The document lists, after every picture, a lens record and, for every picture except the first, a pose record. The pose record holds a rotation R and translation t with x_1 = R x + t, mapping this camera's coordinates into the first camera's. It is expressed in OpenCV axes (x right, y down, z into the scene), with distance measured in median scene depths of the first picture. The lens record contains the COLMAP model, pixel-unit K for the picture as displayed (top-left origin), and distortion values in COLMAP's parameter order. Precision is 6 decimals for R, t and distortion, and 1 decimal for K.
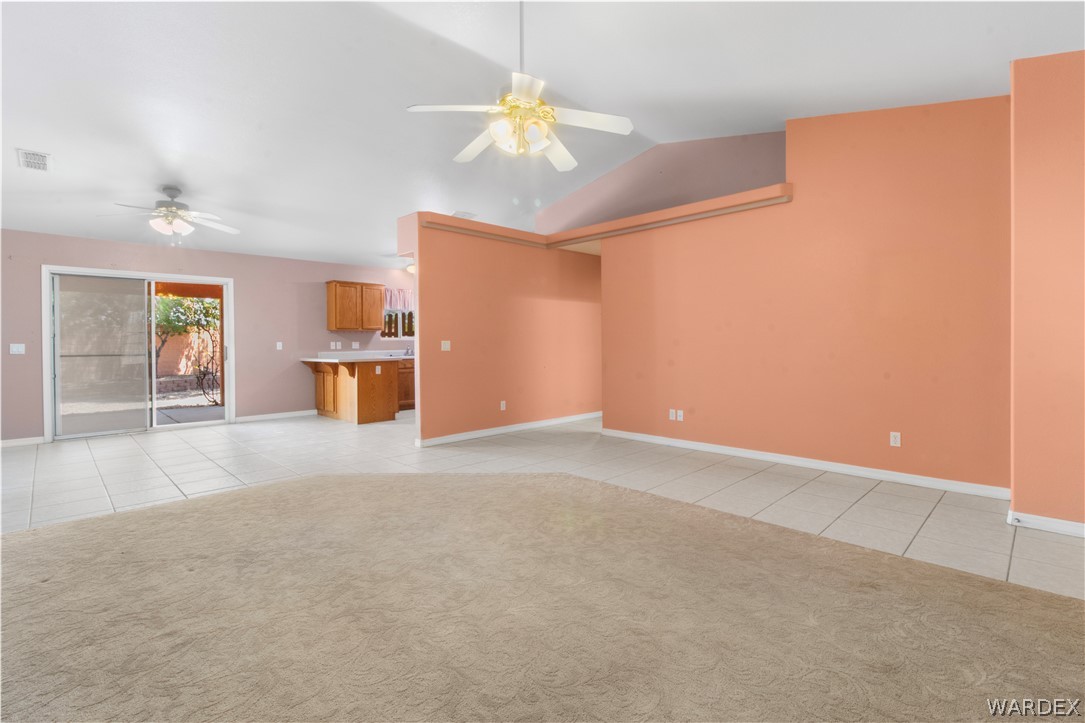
lens RADIAL K [[502.5, 0, 547.0], [0, 502.5, 346.6], [0, 0, 1]] dist [0.004842, -0.000585]
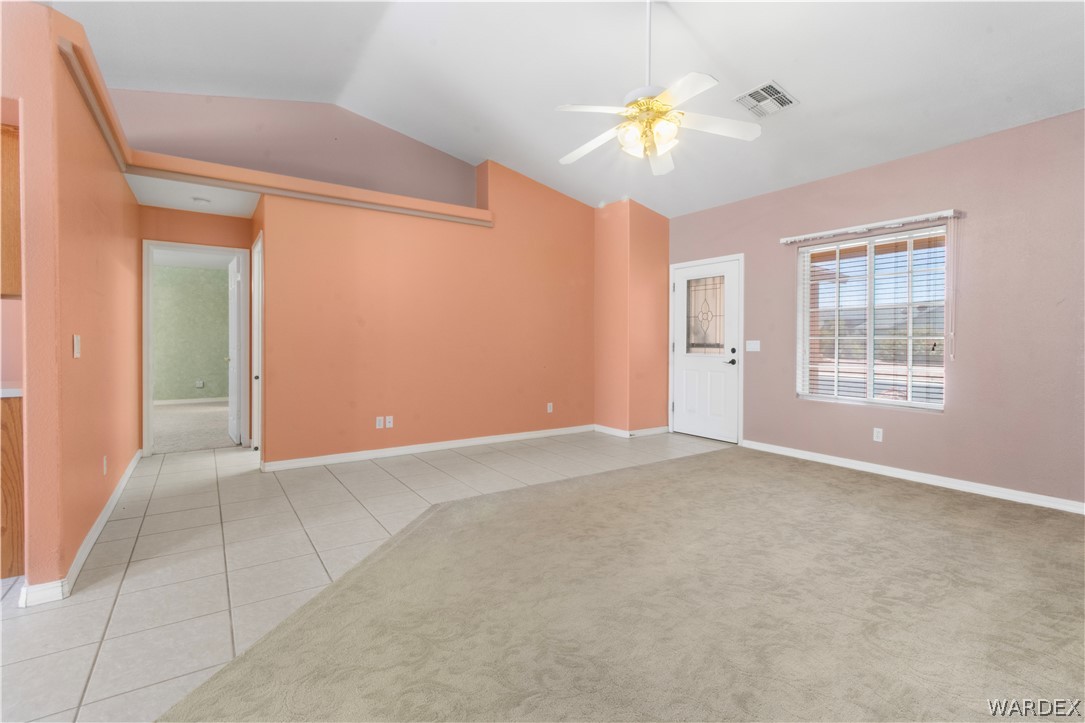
lens RADIAL K [[502.5, 0, 547.0], [0, 502.5, 346.6], [0, 0, 1]] dist [0.004842, -0.000585]
pose [[0.183279, -0.003253, 0.983056, -0.476050], [0.003491, 0.999990, 0.002658, -0.001218], [-0.983055, 0.002945, 0.183289, 0.447541]]
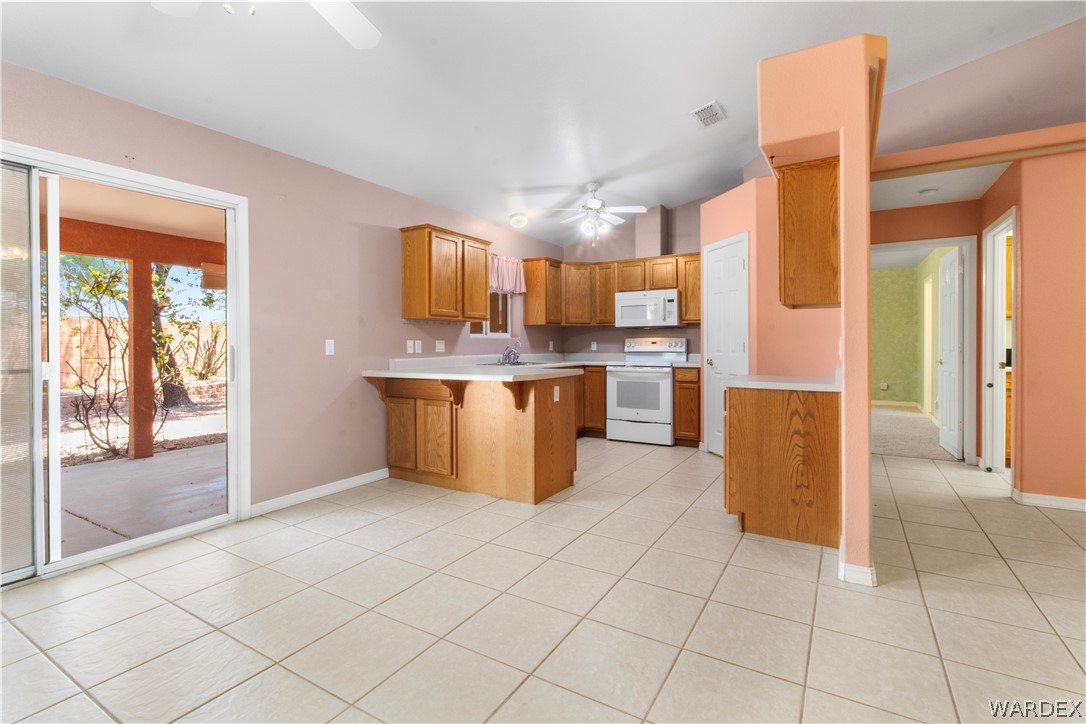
lens RADIAL K [[503.0, 0, 547.5], [0, 503.0, 347.1], [0, 0, 1]] dist [0.004842, -0.000585]
pose [[0.968716, 0.001288, 0.248170, -0.514289], [-0.000866, 0.999998, -0.001809, -0.001061], [-0.248171, 0.001538, 0.968715, 0.537895]]
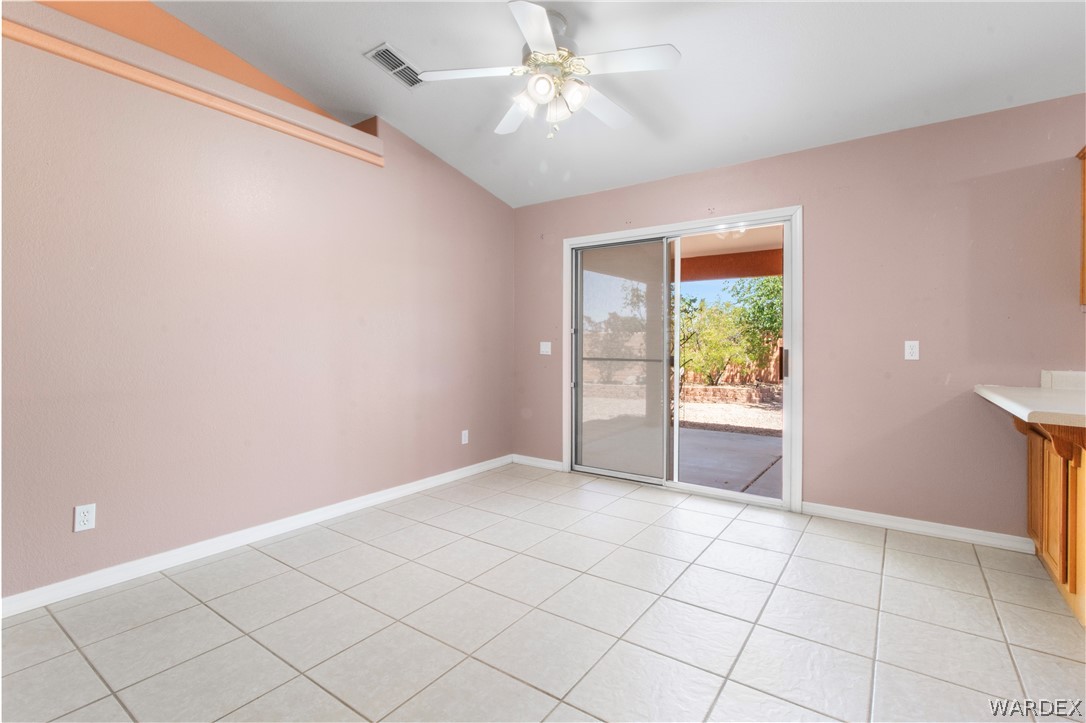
lens RADIAL K [[503.0, 0, 547.5], [0, 503.0, 346.6], [0, 0, 1]] dist [0.004842, -0.000585]
pose [[0.175490, 0.011961, -0.984408, -0.218145], [-0.012493, 0.999873, 0.009922, -0.005218], [0.984402, 0.010557, 0.175618, 0.743239]]
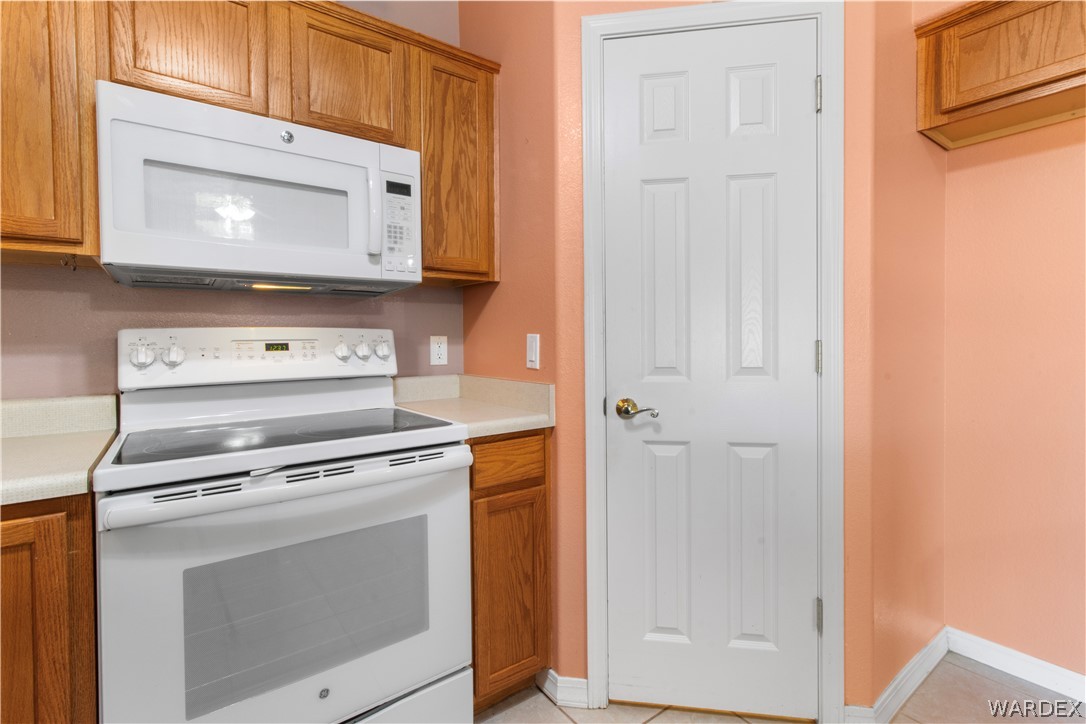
lens RADIAL K [[503.0, 0, 547.5], [0, 503.0, 347.1], [0, 0, 1]] dist [0.004842, -0.000585]
pose [[0.143233, -0.009394, 0.989644, -0.315275], [0.017640, 0.999820, 0.006938, -0.009628], [-0.989532, 0.016463, 0.143373, 1.220706]]
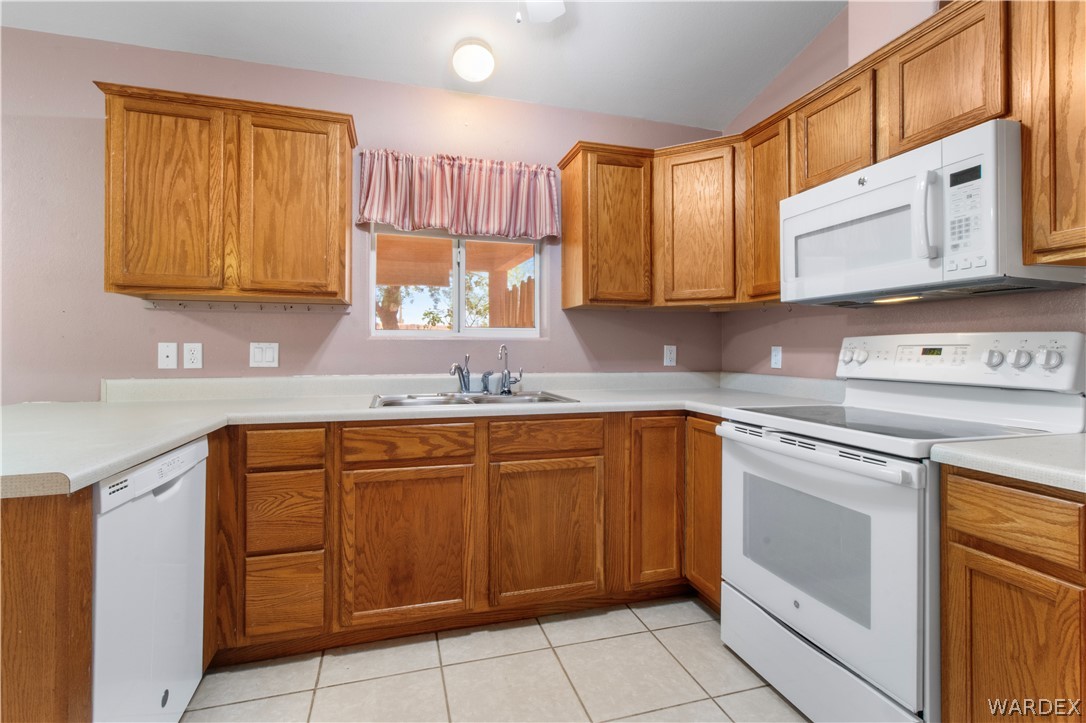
lens RADIAL K [[503.0, 0, 547.5], [0, 503.0, 346.6], [0, 0, 1]] dist [0.004842, -0.000585]
pose [[0.883149, 0.006580, -0.469046, -0.149561], [-0.010864, 0.999920, -0.006428, -0.009045], [0.468967, 0.010772, 0.883150, 1.058595]]
